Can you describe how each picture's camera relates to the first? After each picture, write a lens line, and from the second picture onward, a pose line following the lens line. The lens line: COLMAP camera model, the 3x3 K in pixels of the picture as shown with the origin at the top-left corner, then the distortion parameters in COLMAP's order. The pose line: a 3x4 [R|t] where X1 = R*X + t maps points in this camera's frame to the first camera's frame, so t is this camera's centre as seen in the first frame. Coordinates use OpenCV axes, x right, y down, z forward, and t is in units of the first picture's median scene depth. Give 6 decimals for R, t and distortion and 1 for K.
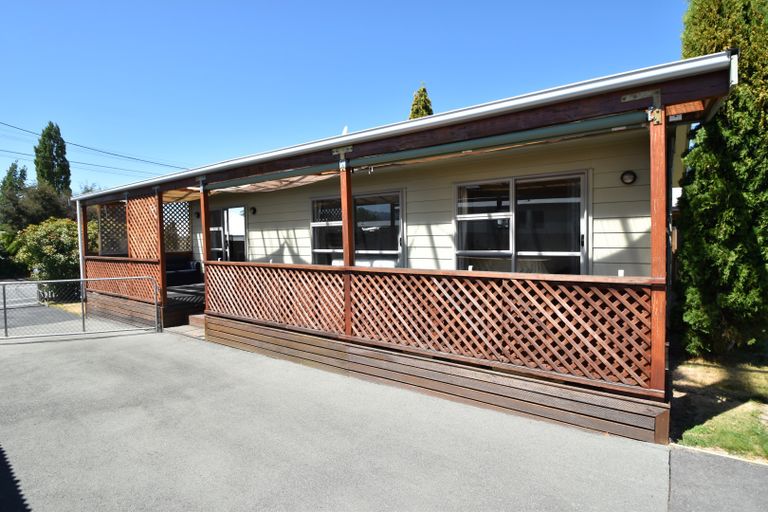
lens RADIAL K [[384.6, 0, 382.0], [0, 384.6, 245.5], [0, 0, 1]] dist [-0.001607, -0.000224]
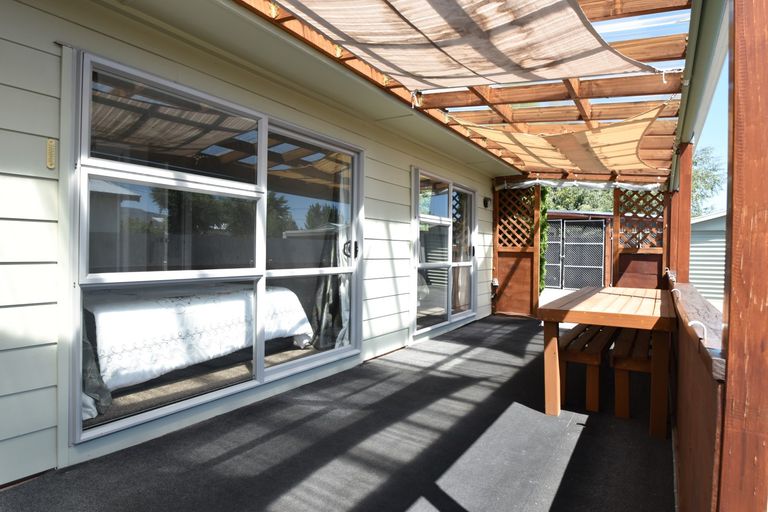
lens RADIAL K [[421.3, 0, 384.0], [0, 421.3, 256.0], [0, 0, 1]] dist [-0.030497, -0.000938]
pose [[-0.041267, 0.015606, 0.999026, -0.408556], [0.026292, 0.999549, -0.014528, 0.007076], [-0.998802, 0.025667, -0.041658, 0.780907]]
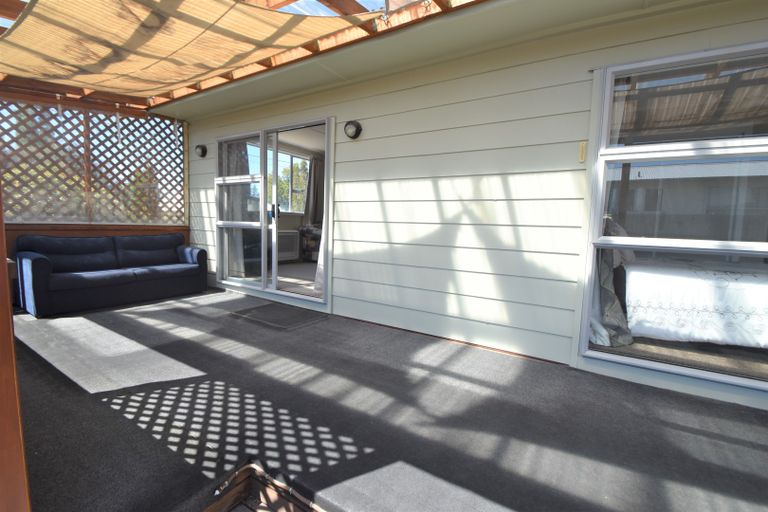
lens RADIAL K [[334.1, 0, 384.0], [0, 334.1, 256.0], [0, 0, 1]] dist [-0.011562, -0.000340]
pose [[0.995153, 0.050639, 0.084304, -0.352478], [-0.055590, 0.996799, 0.057459, 0.019074], [-0.081125, -0.061867, 0.994782, 0.698372]]
